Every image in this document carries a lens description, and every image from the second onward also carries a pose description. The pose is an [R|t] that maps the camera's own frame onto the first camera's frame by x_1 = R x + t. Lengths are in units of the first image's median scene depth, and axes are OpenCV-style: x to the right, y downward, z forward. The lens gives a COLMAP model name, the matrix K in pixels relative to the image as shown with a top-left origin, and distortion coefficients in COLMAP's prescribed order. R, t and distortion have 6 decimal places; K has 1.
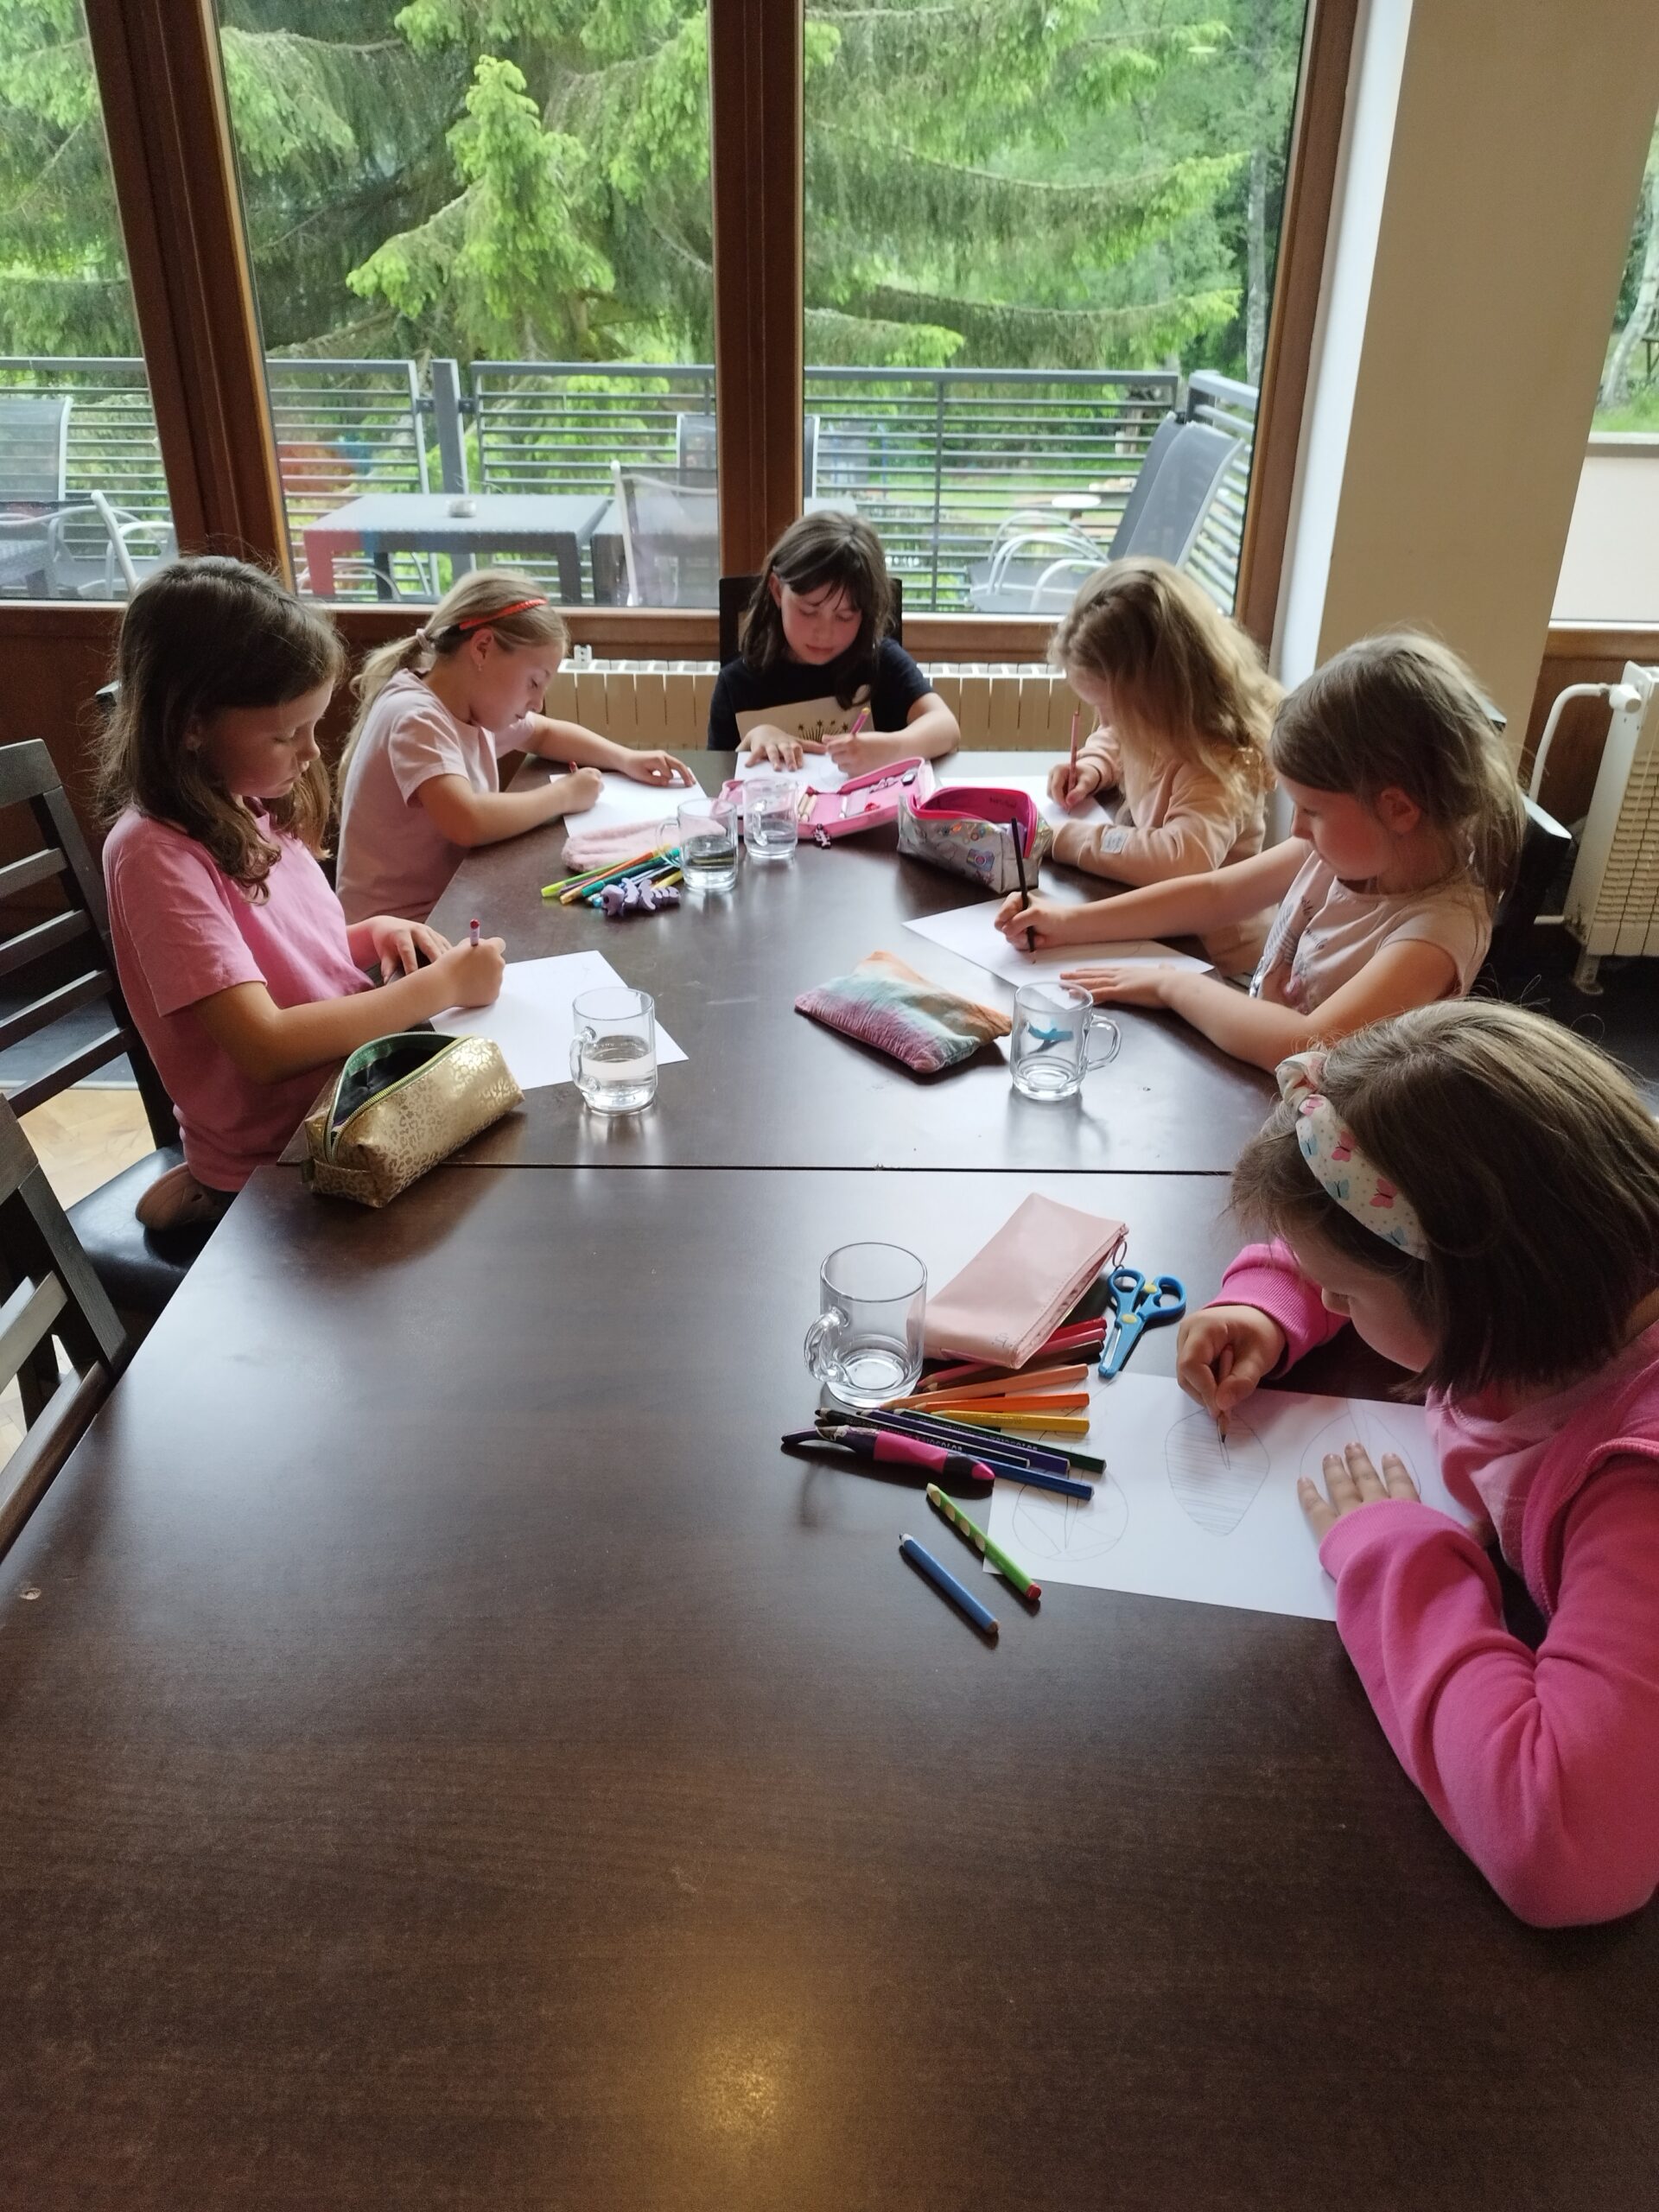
lens RADIAL K [[1545.6, 0, 844.1], [0, 1545.6, 1099.6], [0, 0, 1]] dist [-0.002759, 0.002641]
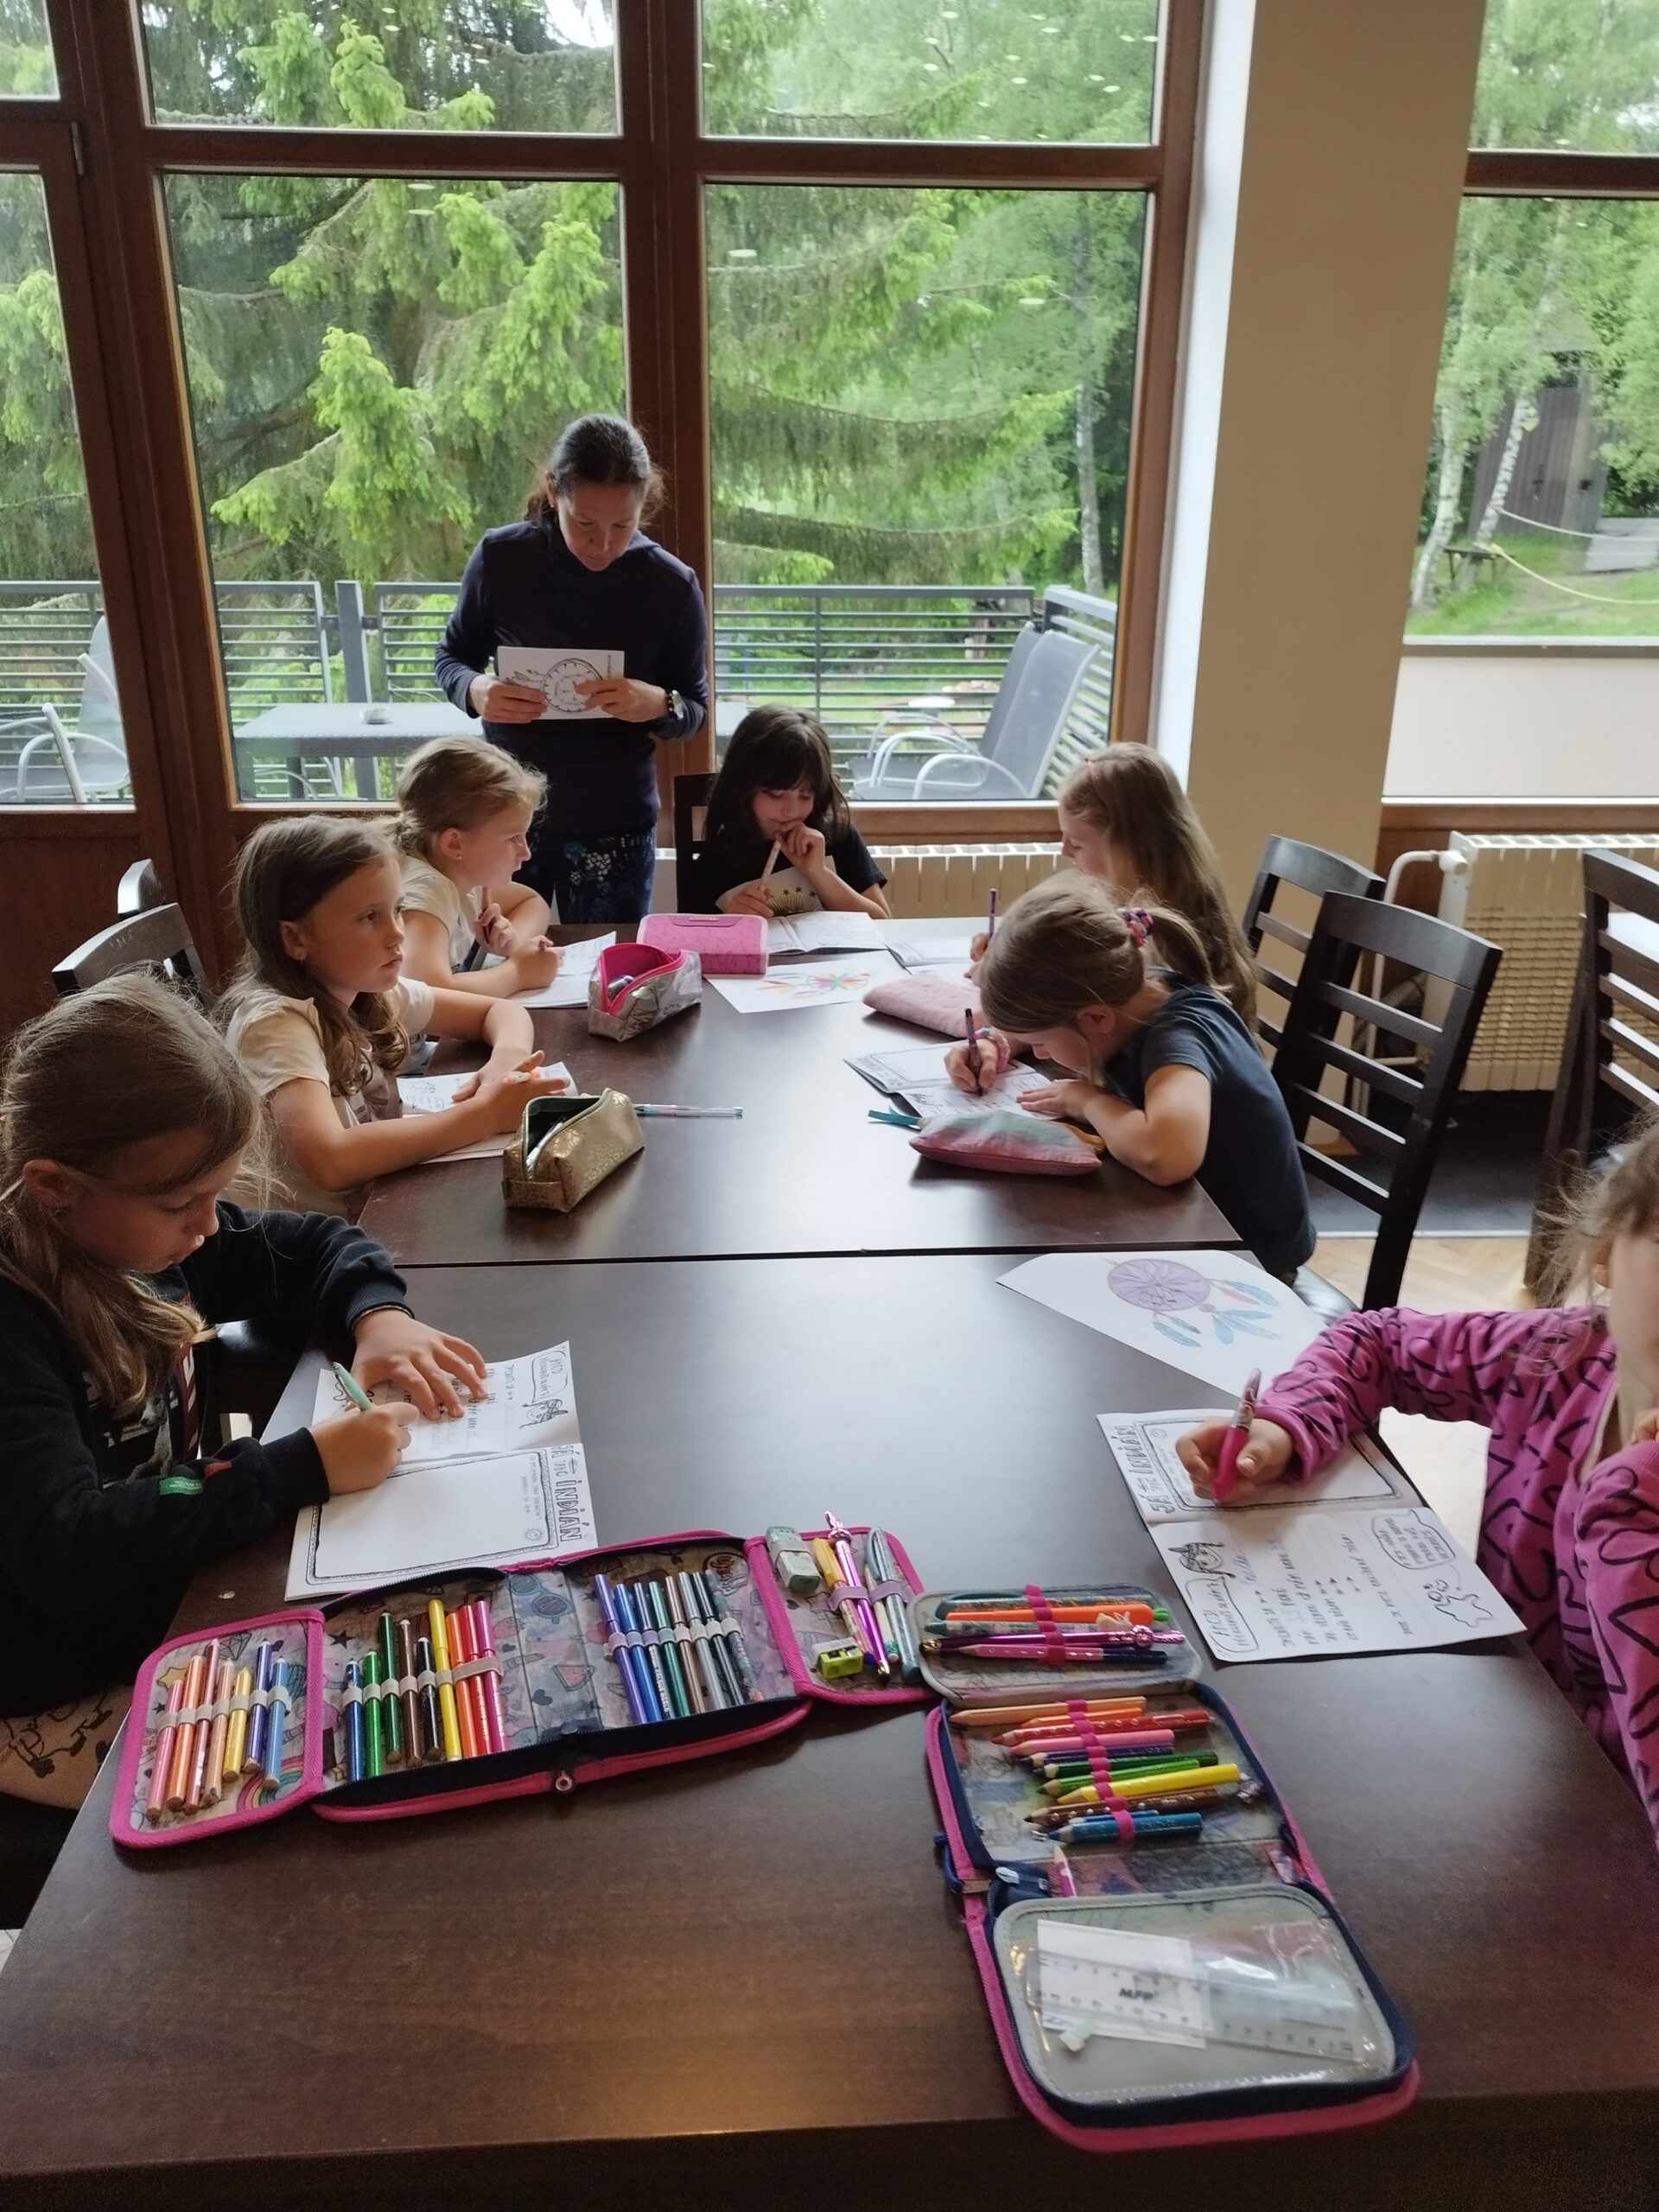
lens RADIAL K [[1564.2, 0, 827.6], [0, 1564.2, 1114.6], [0, 0, 1]] dist [-0.000887, 0.000679]
pose [[0.996880, -0.032492, 0.071936, -0.009843], [0.040412, 0.992938, -0.111538, 0.008139], [-0.067804, 0.114097, 0.991153, -0.020716]]
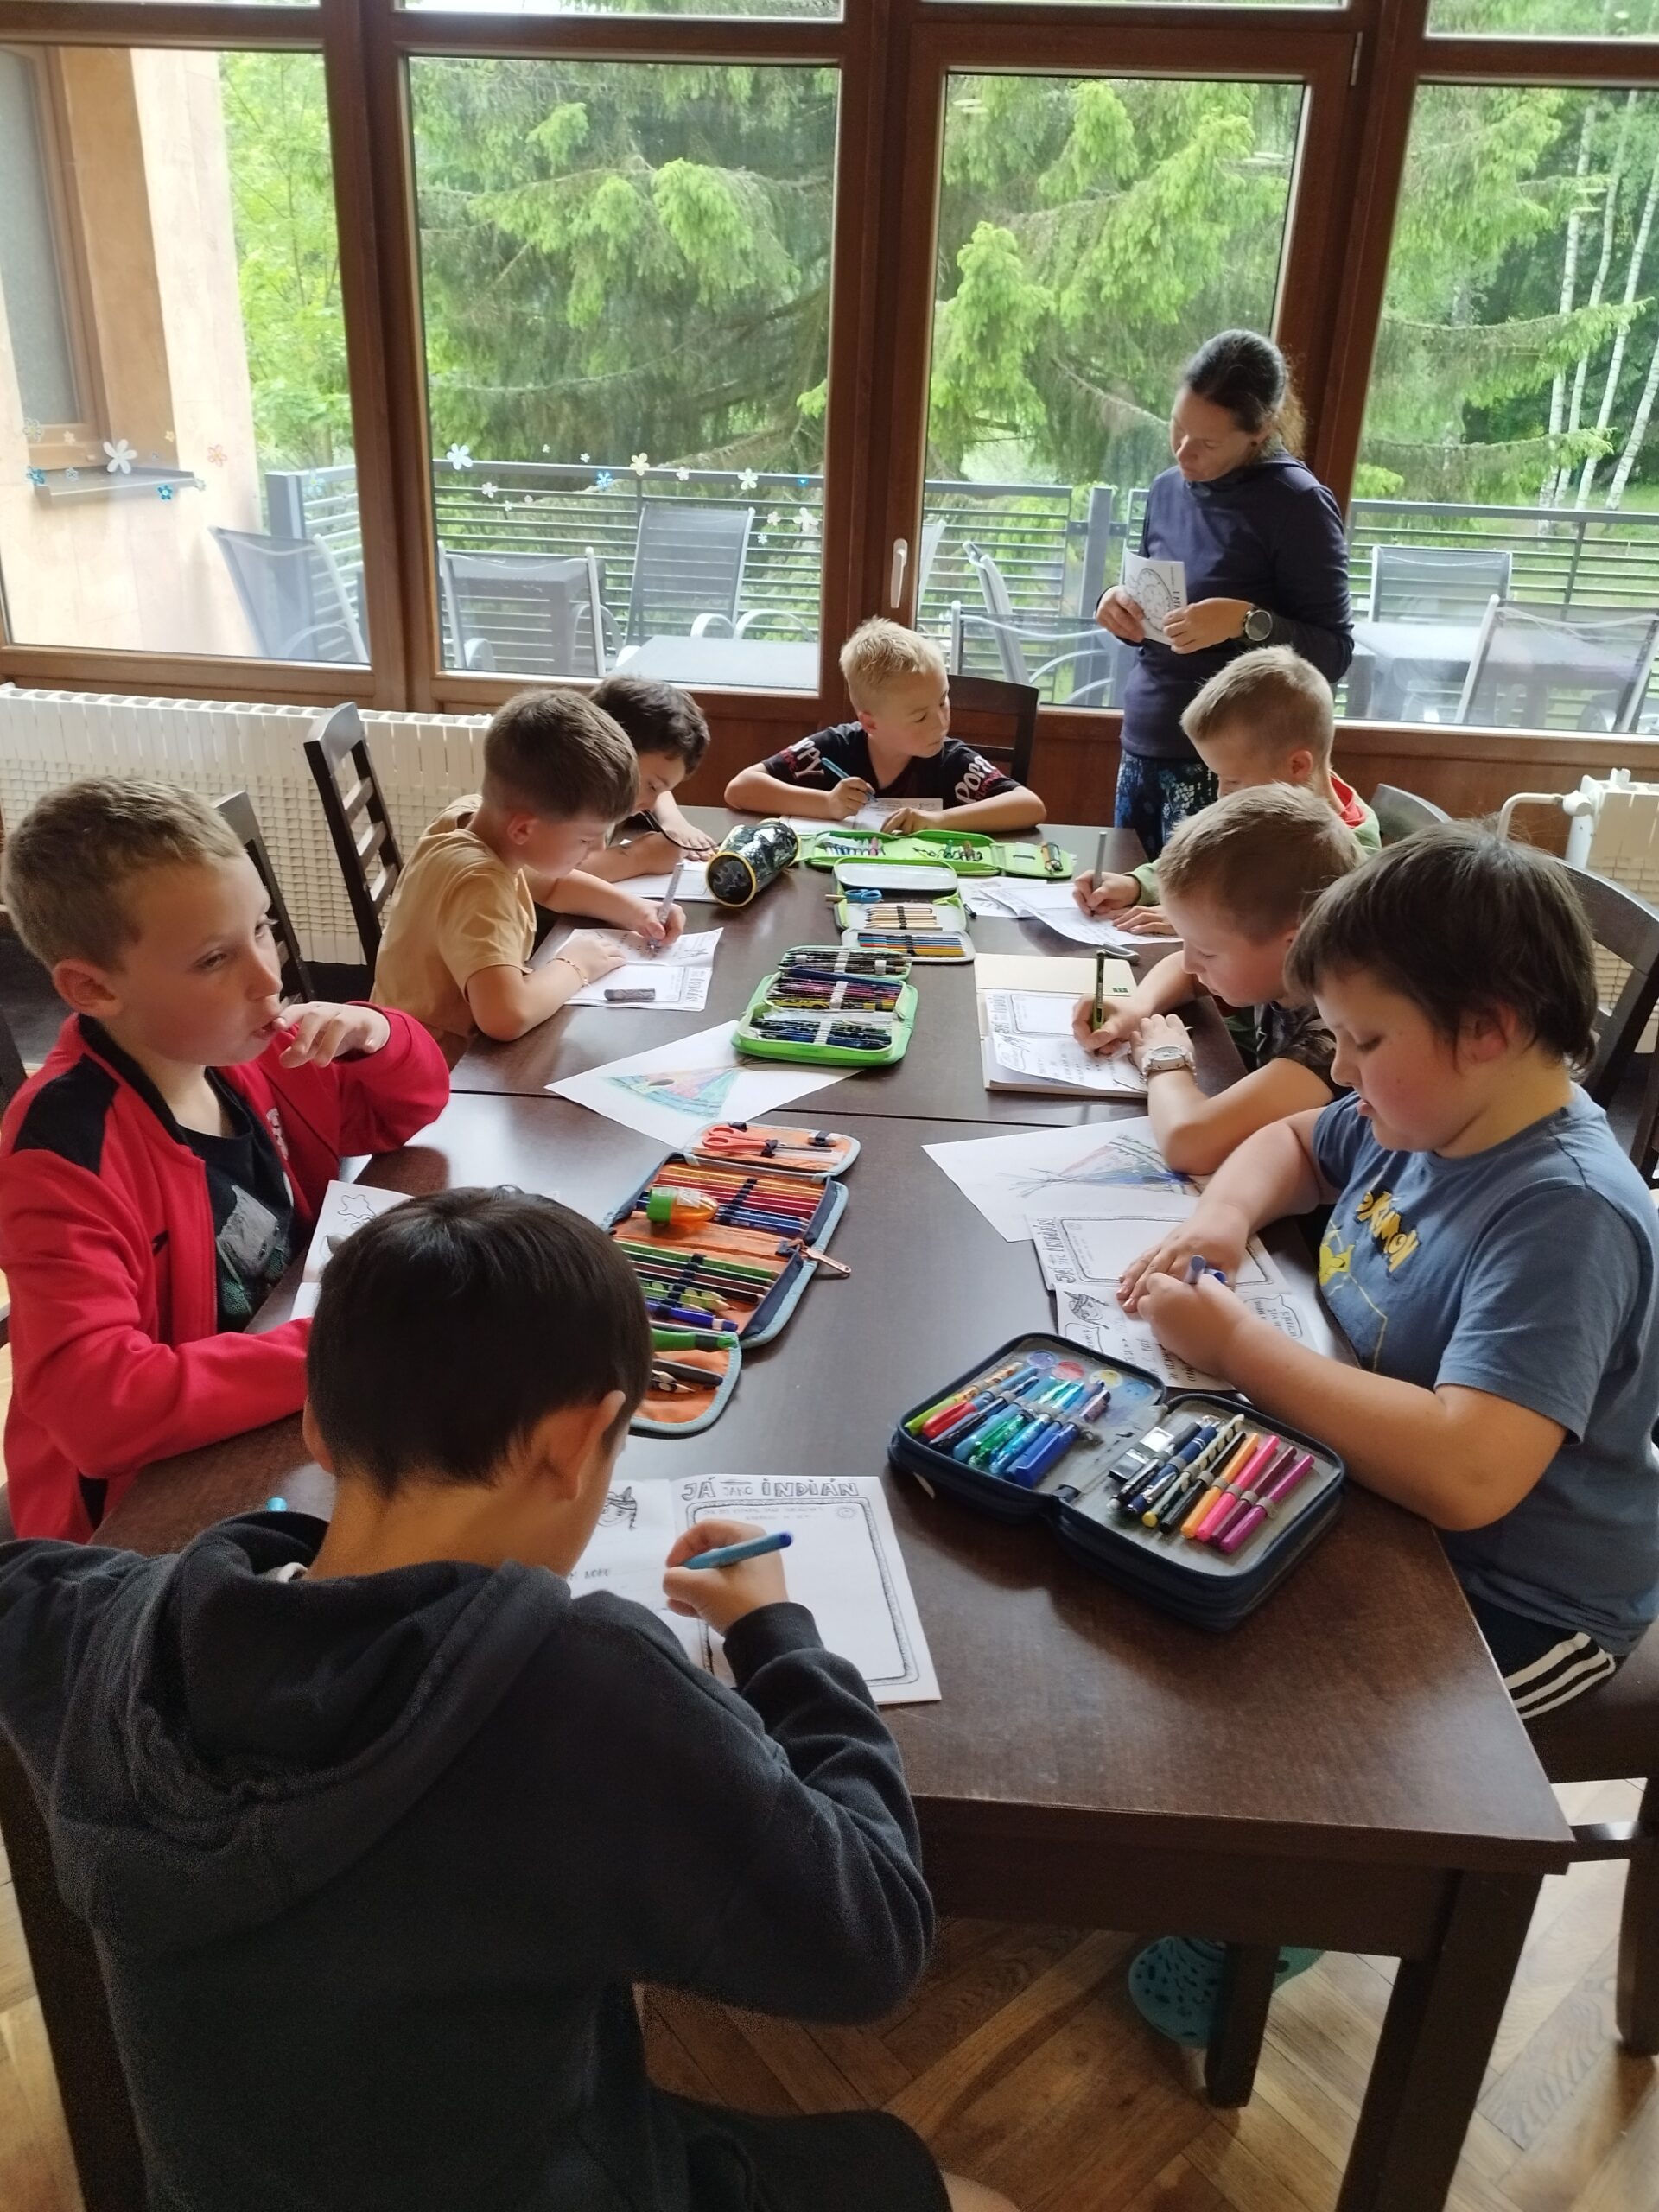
lens RADIAL K [[1559.6, 0, 829.5], [0, 1559.6, 1106.0], [0, 0, 1]] dist [0.000120, 0.001017]
pose [[0.998175, 0.045778, -0.039380, -0.211355], [-0.047998, 0.997197, -0.057403, 0.008113], [0.036642, 0.059188, 0.997574, -0.026007]]
